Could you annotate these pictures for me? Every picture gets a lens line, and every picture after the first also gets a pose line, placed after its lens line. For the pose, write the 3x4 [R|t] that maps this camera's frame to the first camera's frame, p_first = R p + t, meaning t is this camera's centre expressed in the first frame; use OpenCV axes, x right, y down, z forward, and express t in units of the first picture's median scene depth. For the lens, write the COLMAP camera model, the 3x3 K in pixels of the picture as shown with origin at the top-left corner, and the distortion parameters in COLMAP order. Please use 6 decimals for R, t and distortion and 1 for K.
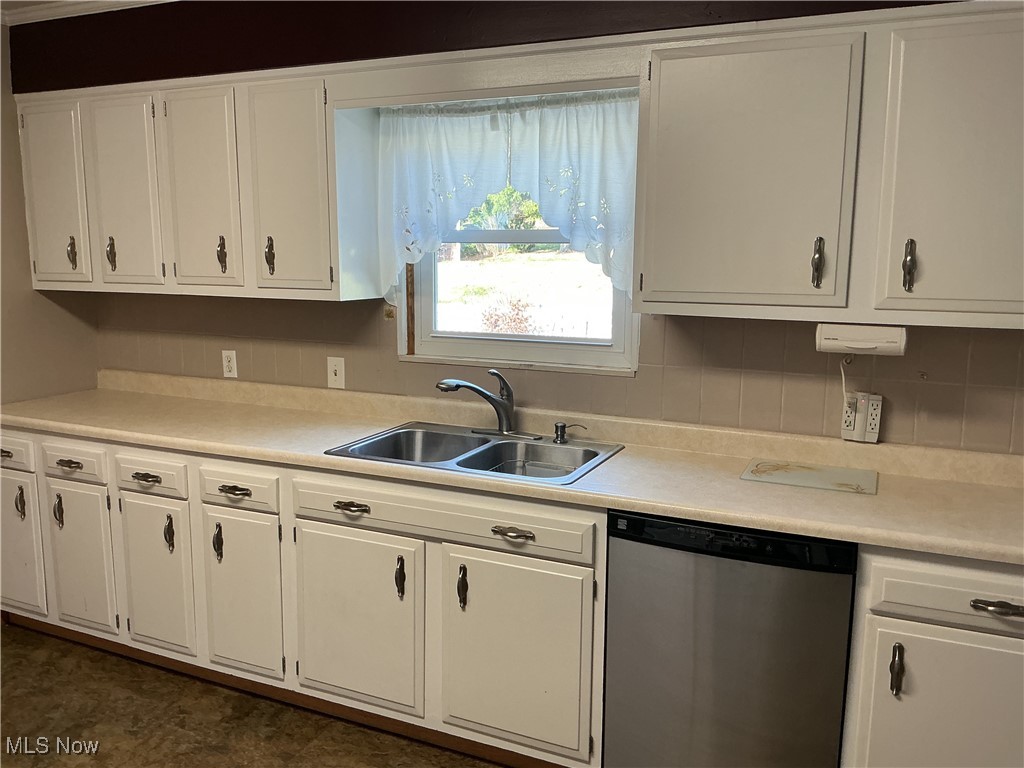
lens RADIAL K [[857.5, 0, 515.8], [0, 857.5, 379.2], [0, 0, 1]] dist [0.078012, -0.125903]
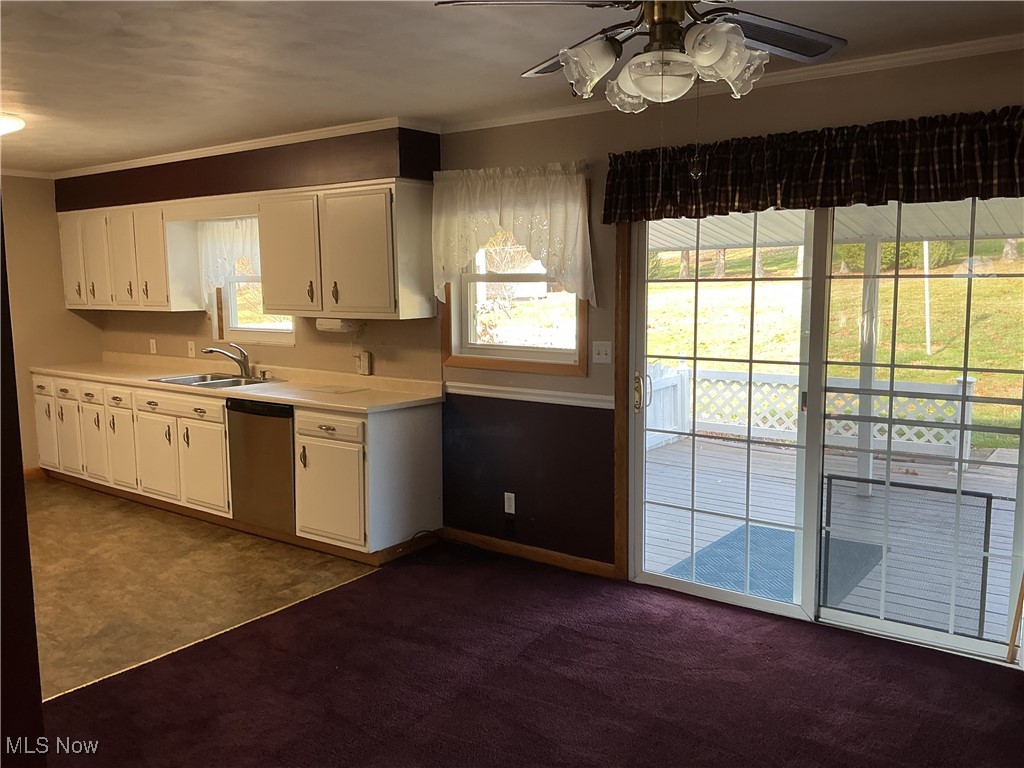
lens RADIAL K [[857.5, 0, 515.6], [0, 857.5, 379.2], [0, 0, 1]] dist [0.078012, -0.125903]
pose [[0.976502, 0.009730, -0.215288, 1.067701], [-0.017170, 0.999317, -0.032715, 0.128101], [0.214822, 0.035643, 0.976003, -0.863731]]
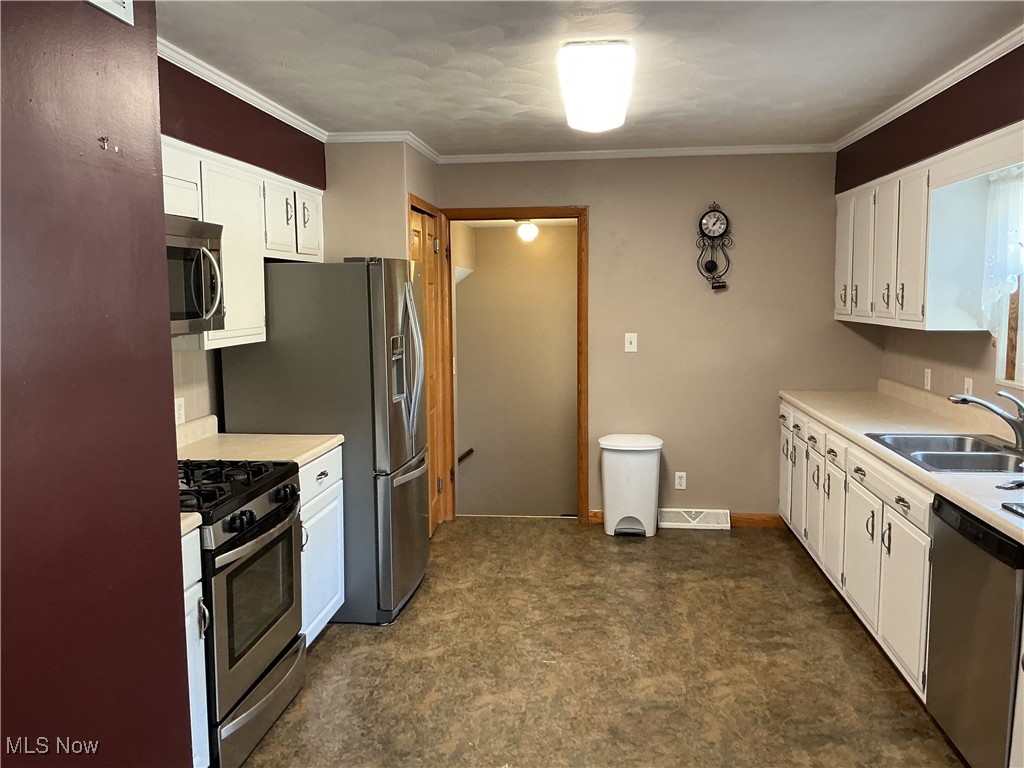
lens RADIAL K [[857.5, 0, 513.3], [0, 857.5, 381.9], [0, 0, 1]] dist [0.078012, -0.125903]
pose [[0.321196, 0.091970, -0.942536, 0.863438], [-0.137092, 0.989305, 0.049816, 0.008450], [0.937037, 0.113214, 0.330369, -0.027171]]
